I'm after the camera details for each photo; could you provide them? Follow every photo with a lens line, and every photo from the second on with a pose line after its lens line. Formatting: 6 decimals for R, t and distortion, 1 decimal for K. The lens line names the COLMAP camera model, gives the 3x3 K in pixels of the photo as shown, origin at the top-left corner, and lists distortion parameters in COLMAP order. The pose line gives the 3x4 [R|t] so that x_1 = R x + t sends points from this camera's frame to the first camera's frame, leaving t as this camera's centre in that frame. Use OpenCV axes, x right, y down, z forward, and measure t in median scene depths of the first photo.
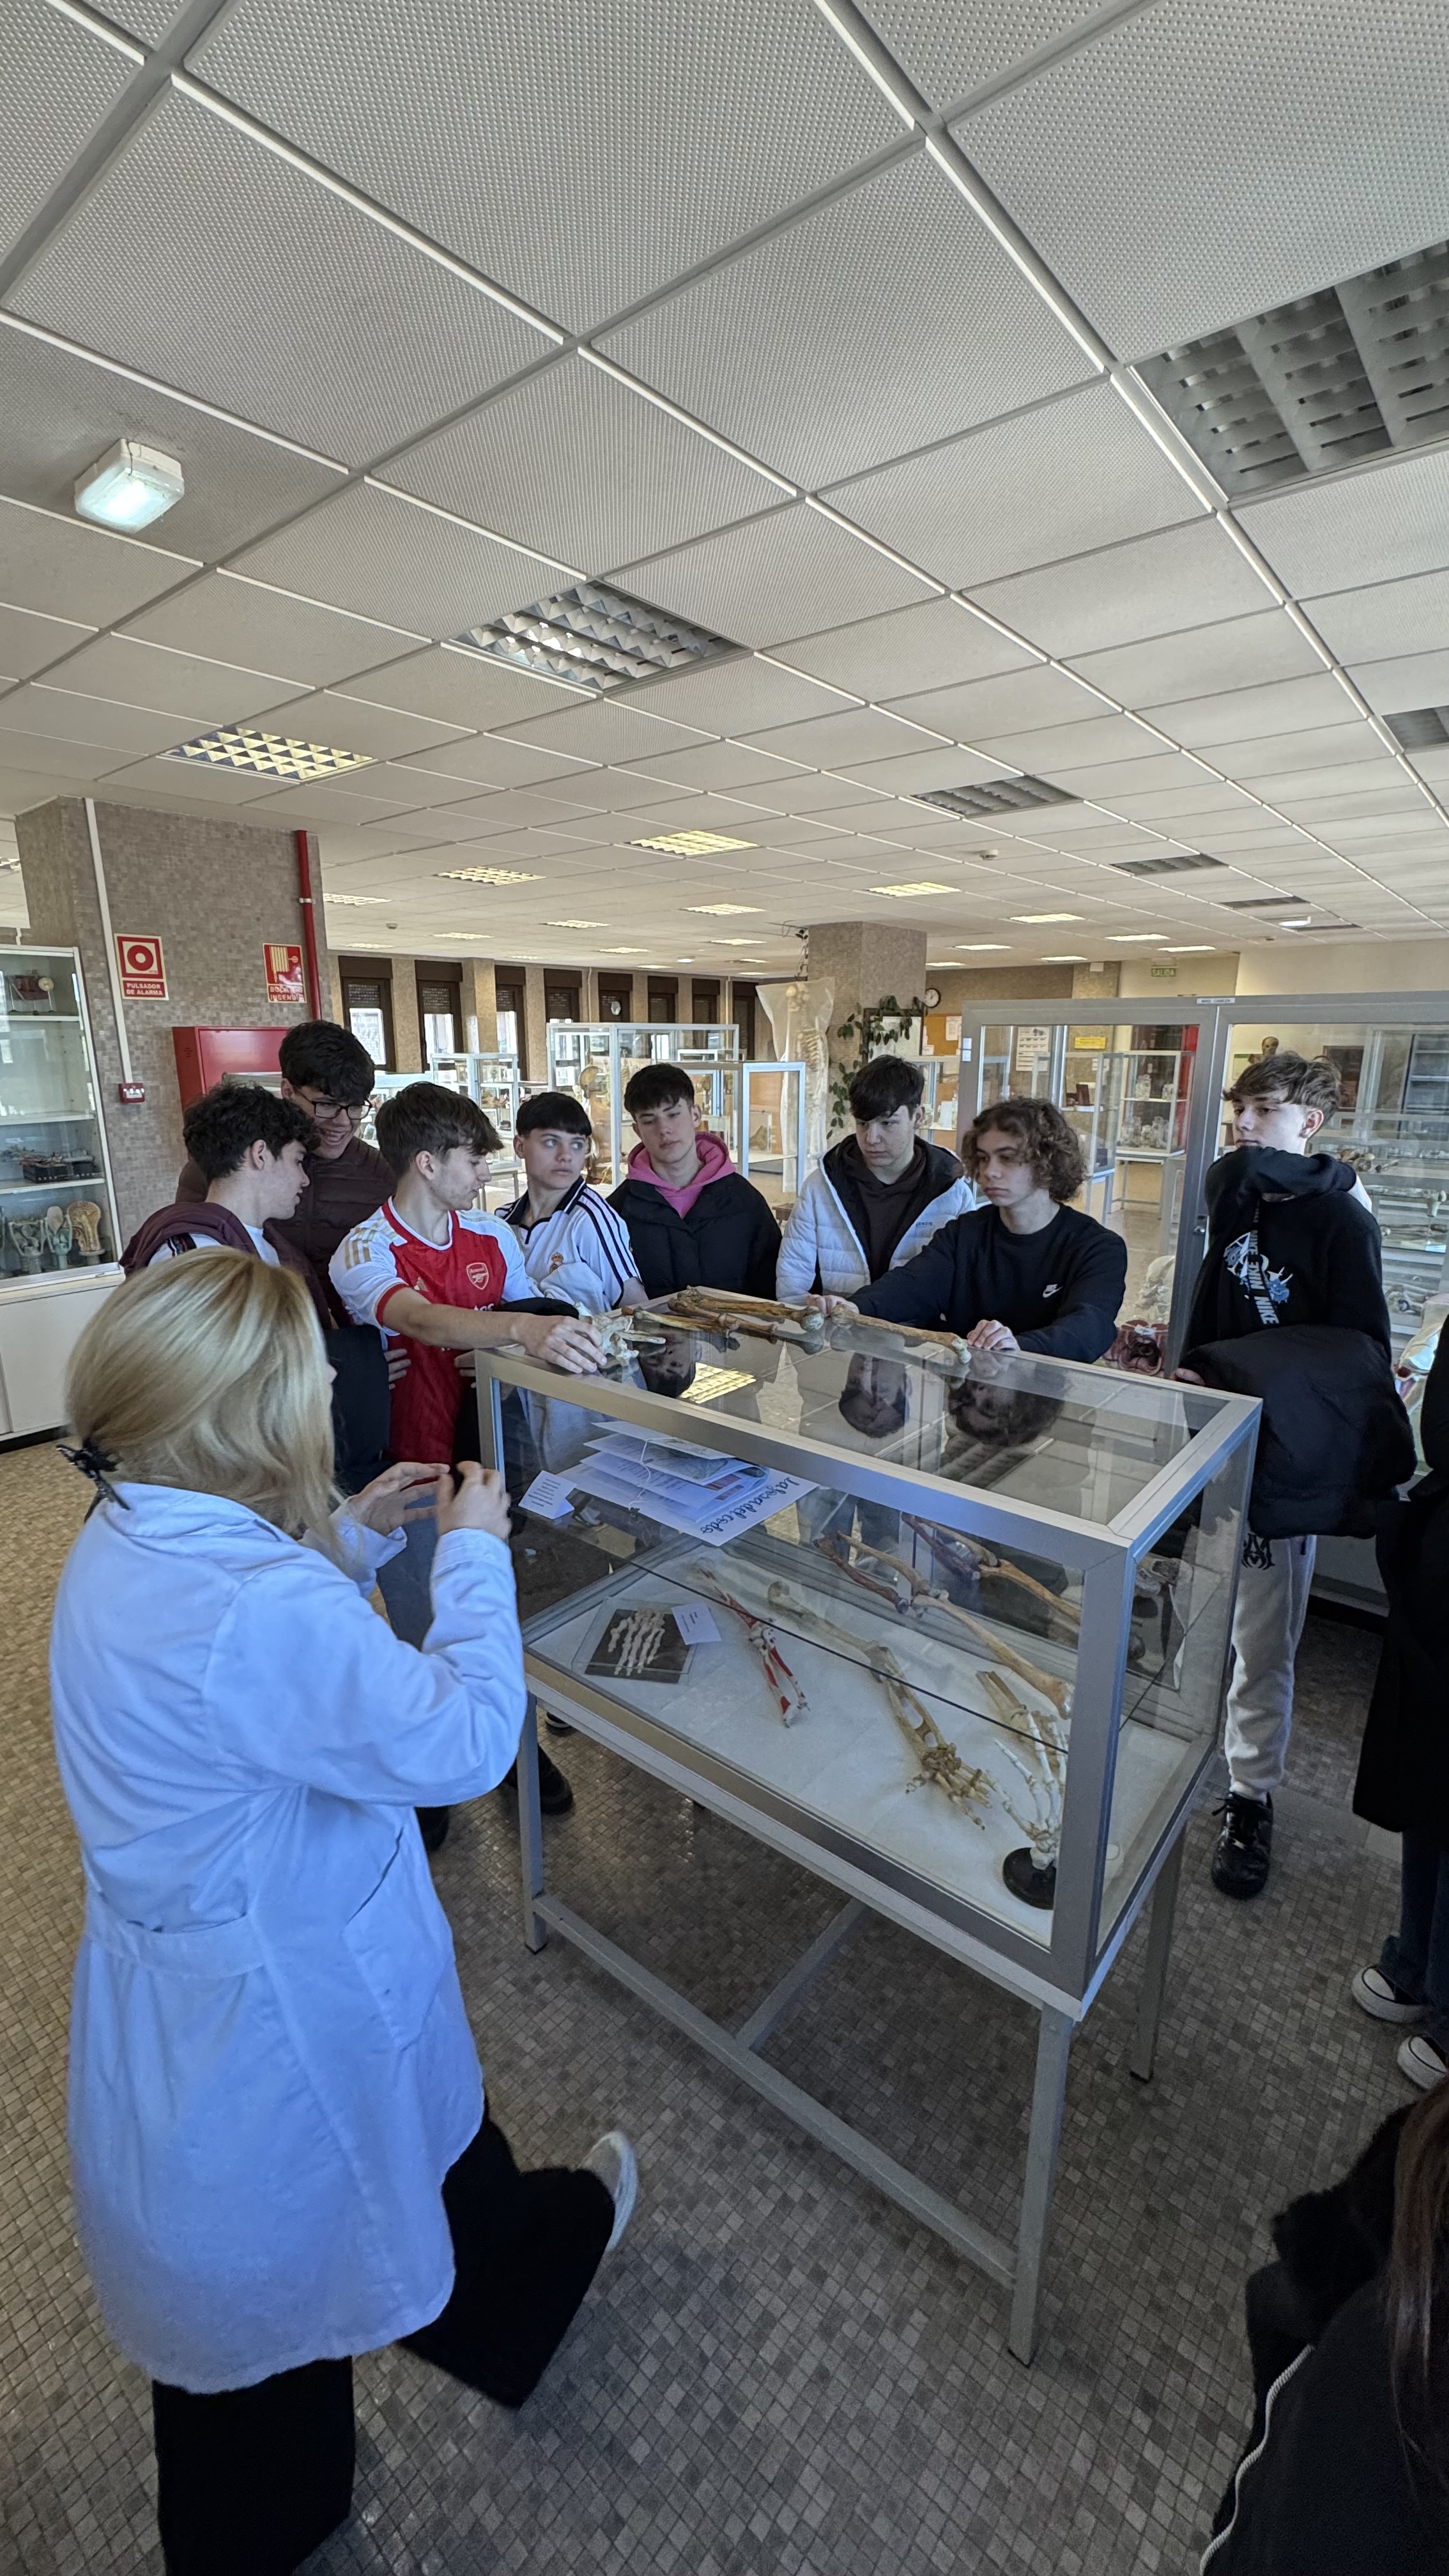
lens RADIAL K [[1024.1, 0, 720.8], [0, 1024.1, 1286.0], [0, 0, 1]] dist [-0.000808, 0.000393]
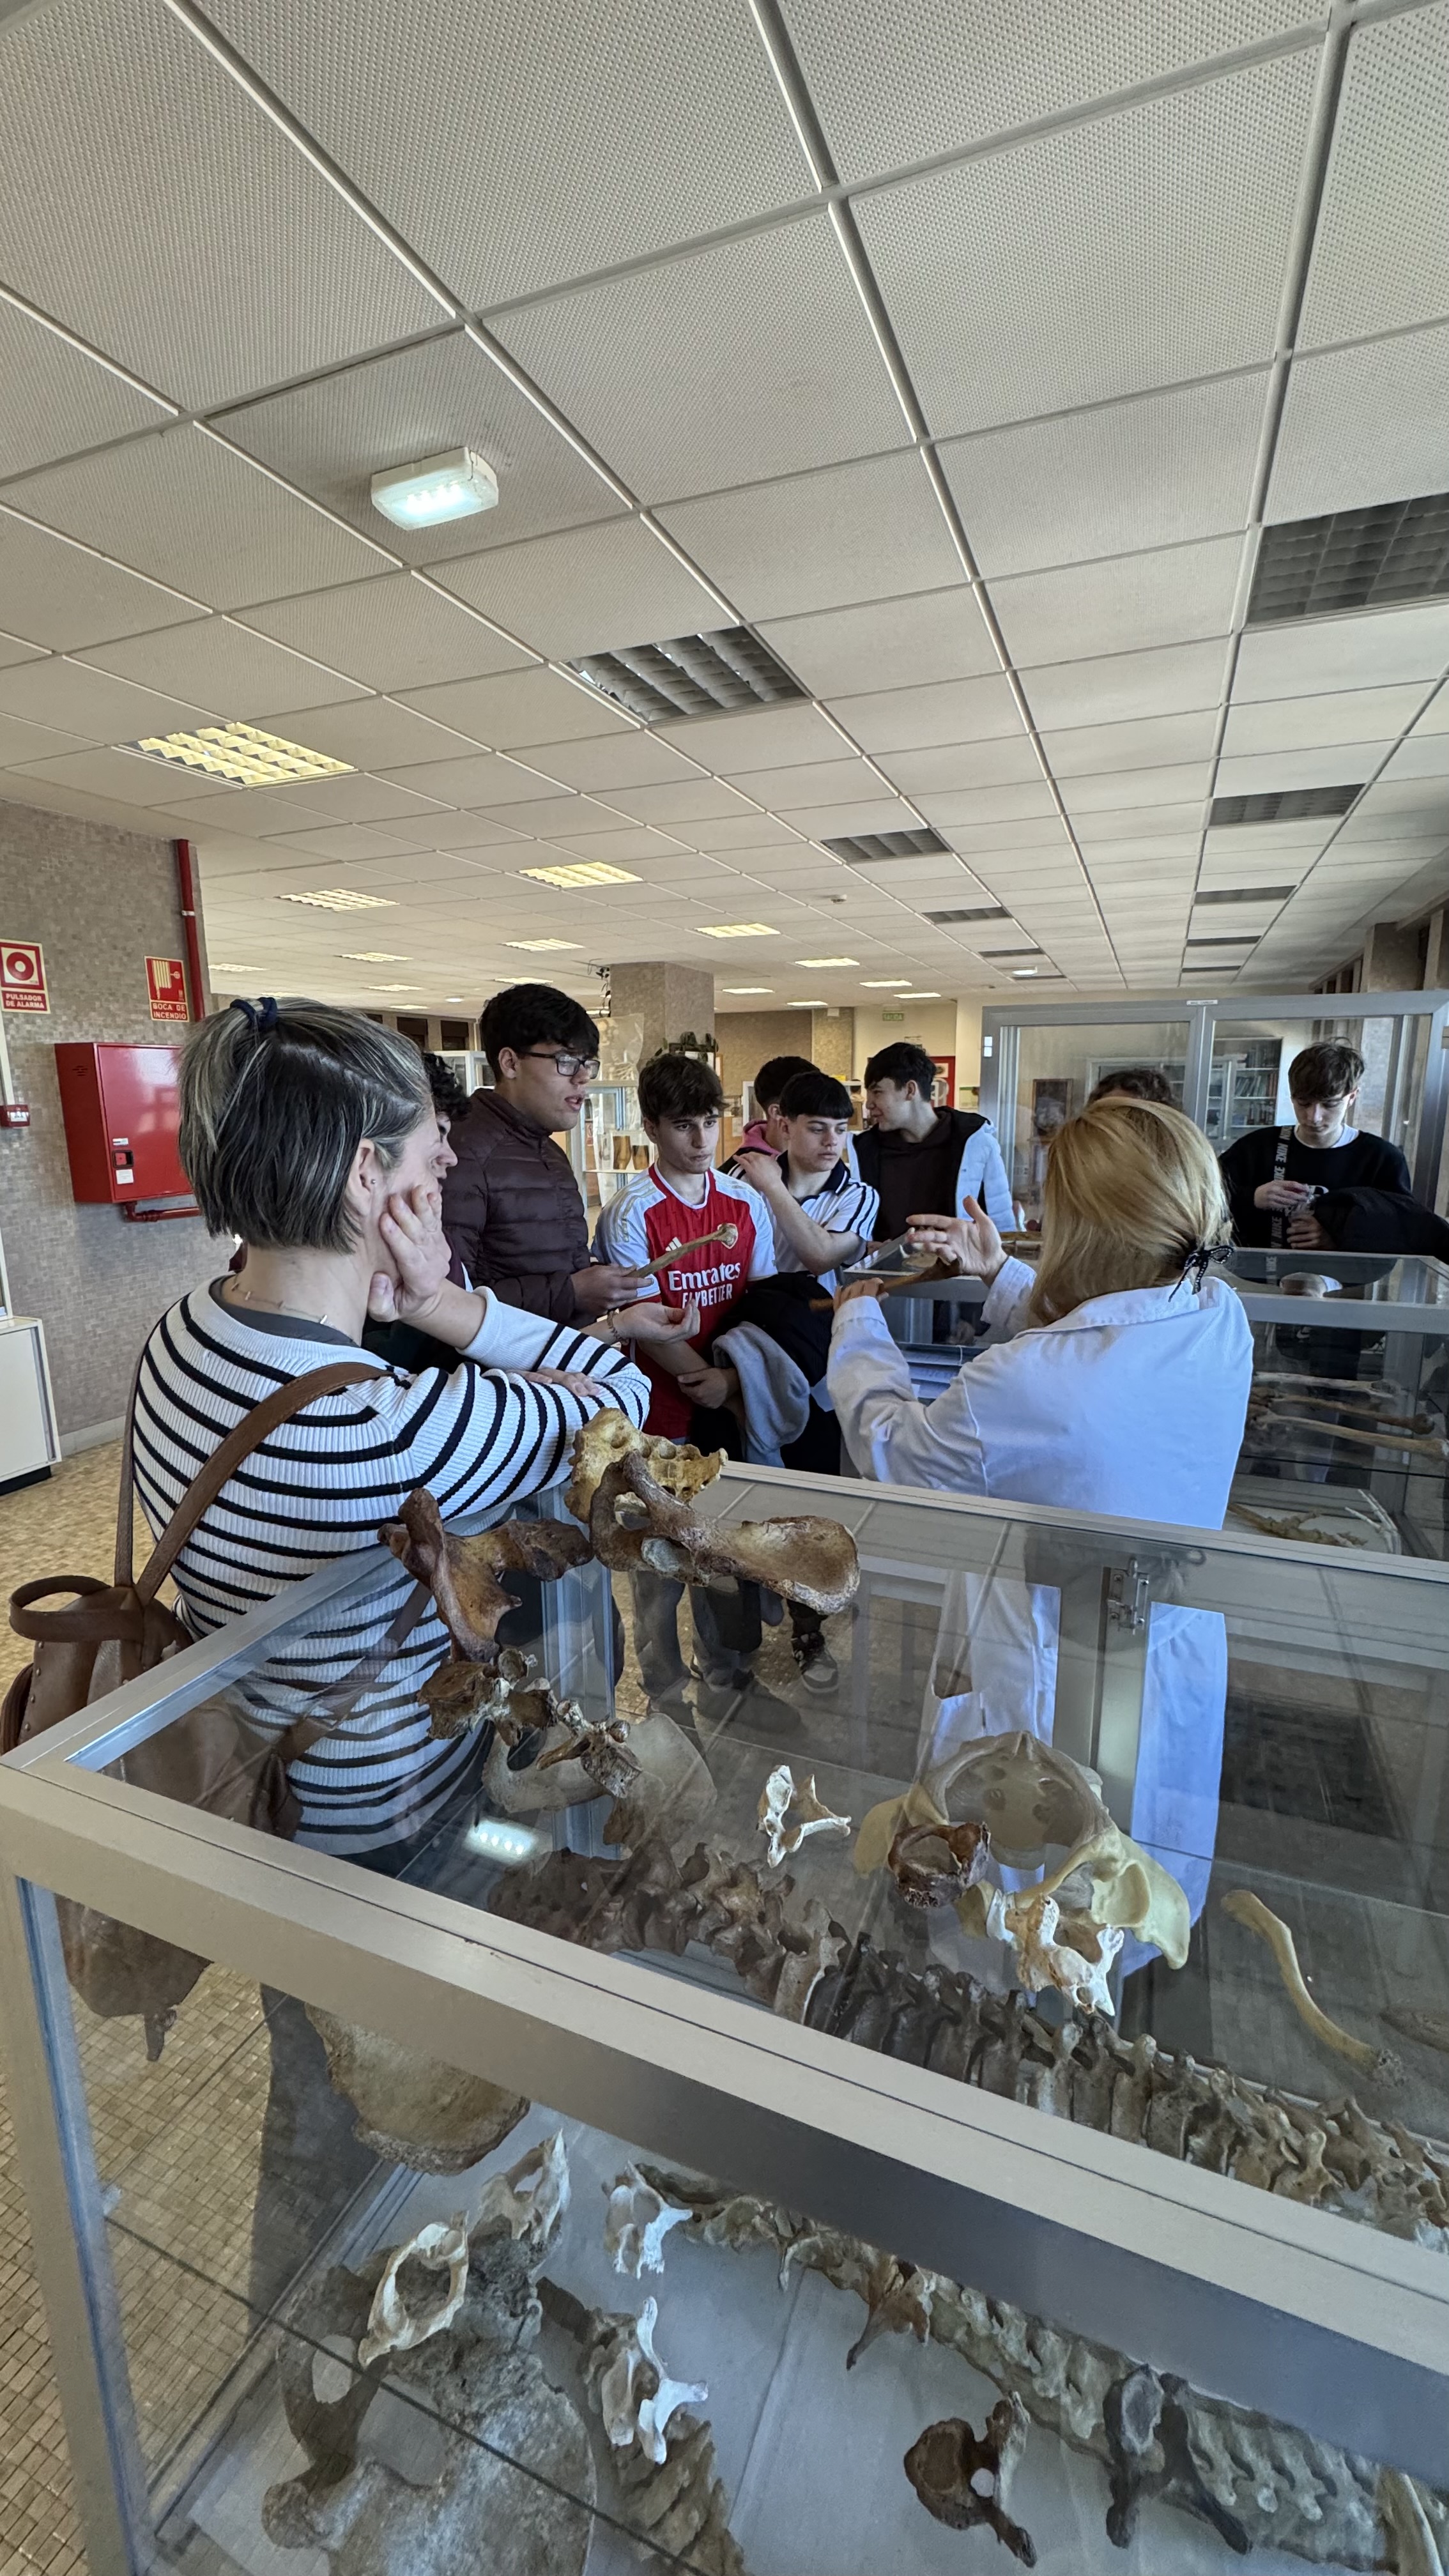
lens RADIAL K [[1024.1, 0, 719.0], [0, 1024.1, 1290.7], [0, 0, 1]] dist [-0.000808, 0.000393]
pose [[0.956087, -0.065063, 0.285769, -0.247320], [0.077260, 0.996510, -0.031605, 0.038234], [-0.282715, 0.052296, 0.957777, -0.020268]]
